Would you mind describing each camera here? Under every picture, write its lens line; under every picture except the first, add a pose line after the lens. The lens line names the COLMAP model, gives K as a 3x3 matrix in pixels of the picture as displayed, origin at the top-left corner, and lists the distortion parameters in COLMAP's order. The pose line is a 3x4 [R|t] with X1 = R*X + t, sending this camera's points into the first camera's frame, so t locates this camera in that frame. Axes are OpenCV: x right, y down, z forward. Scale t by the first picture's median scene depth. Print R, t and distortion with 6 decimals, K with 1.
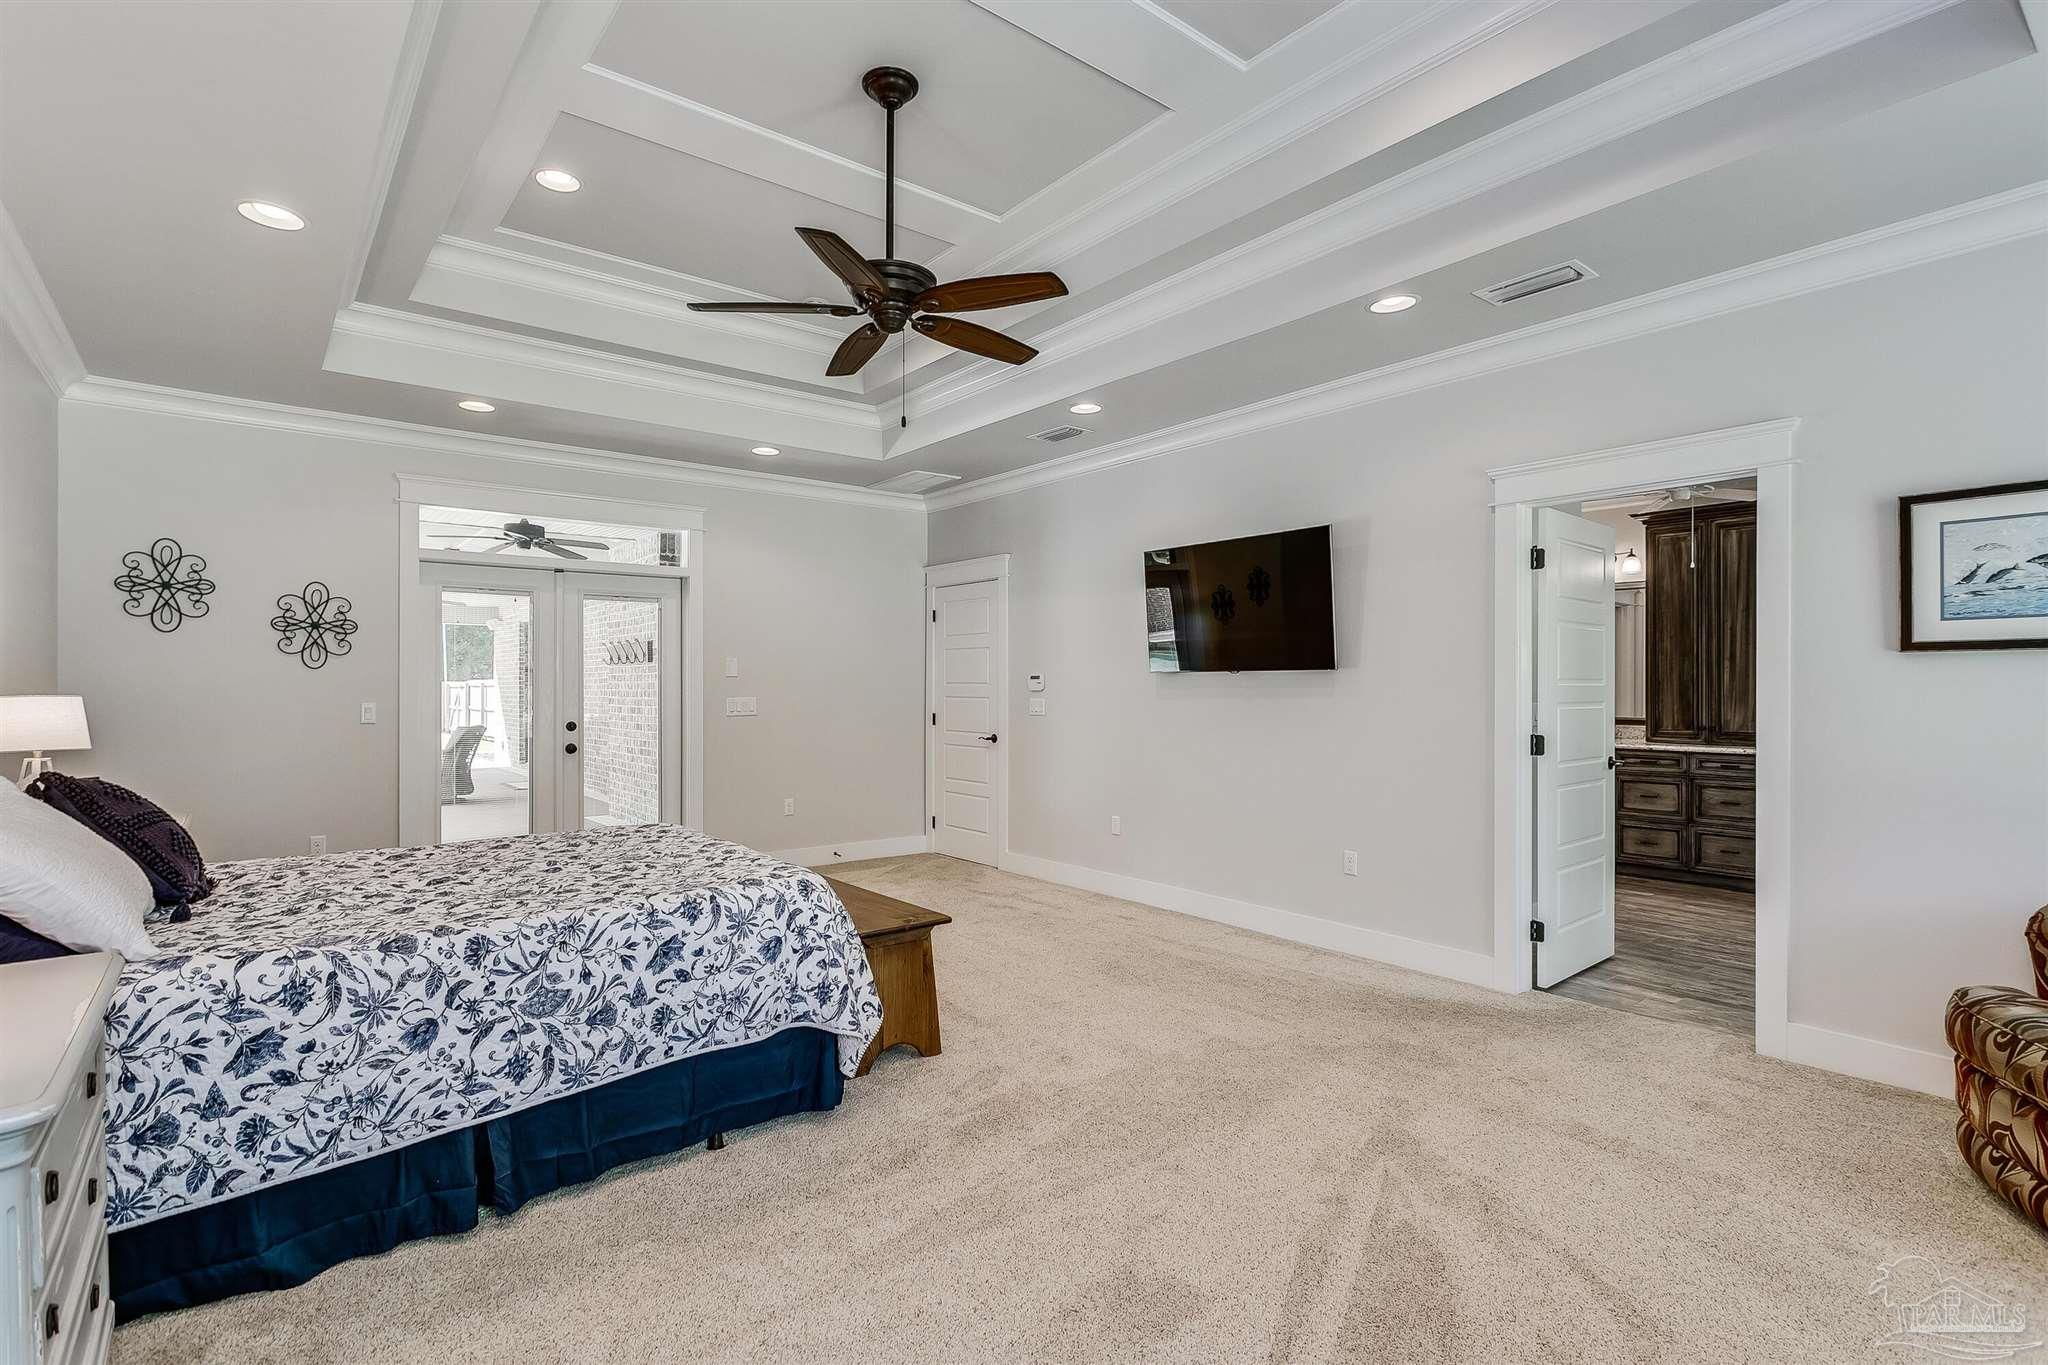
lens RADIAL K [[987.3, 0, 1025.7], [0, 987.3, 681.0], [0, 0, 1]] dist [0.004603, -0.000206]
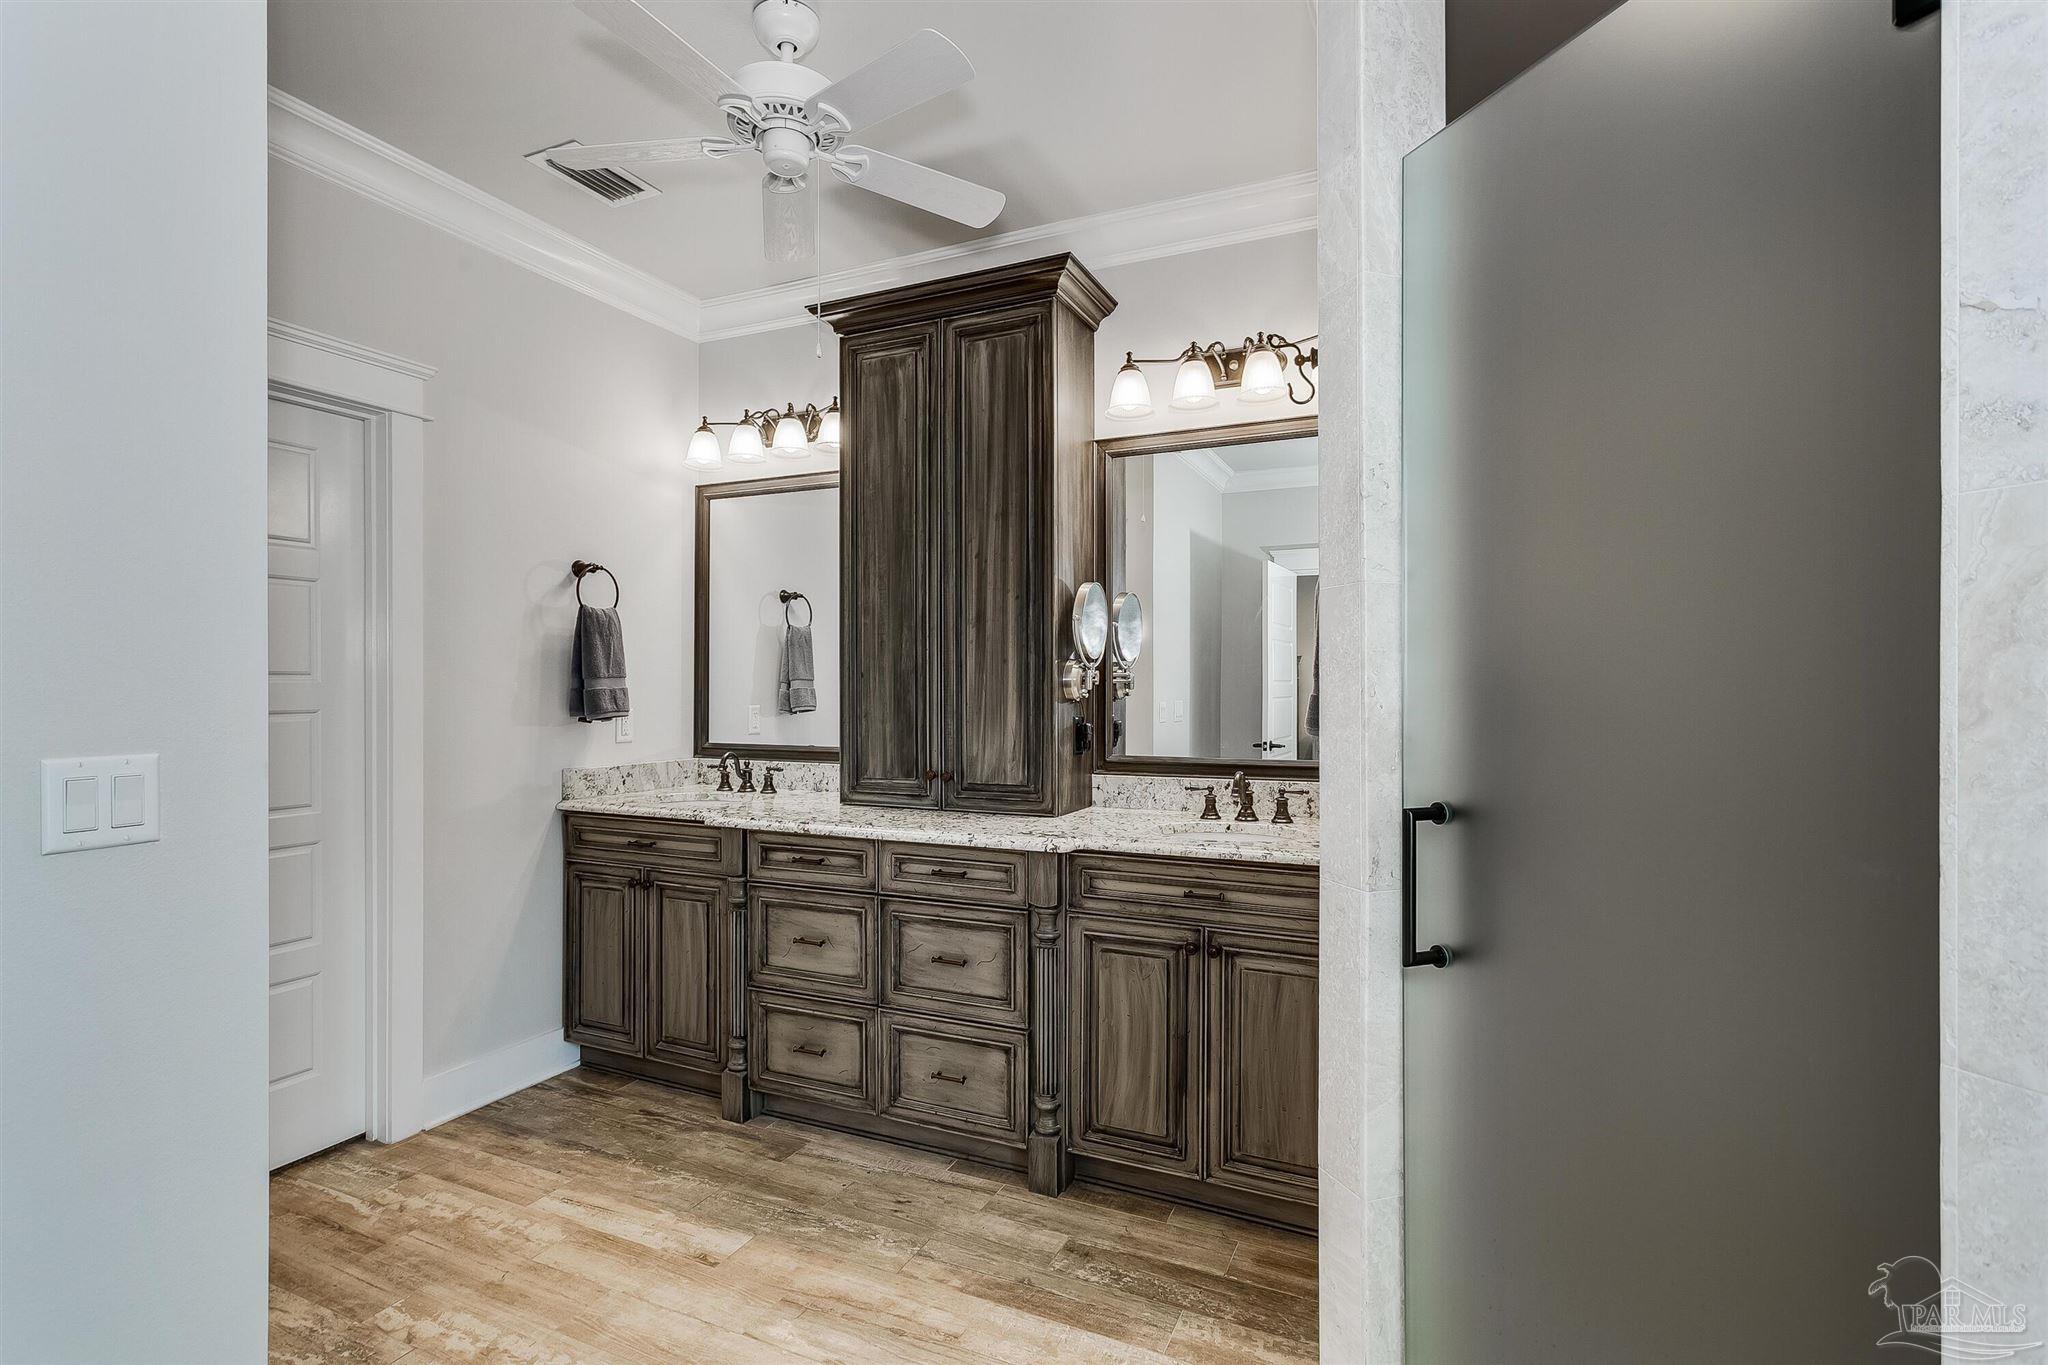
lens RADIAL K [[987.3, 0, 1023.6], [0, 987.3, 679.0], [0, 0, 1]] dist [0.004603, -0.000206]
pose [[0.896167, -0.003991, 0.443698, 0.527396], [0.001922, 0.999985, 0.005112, 0.001252], [-0.443712, -0.003728, 0.896162, 0.580315]]
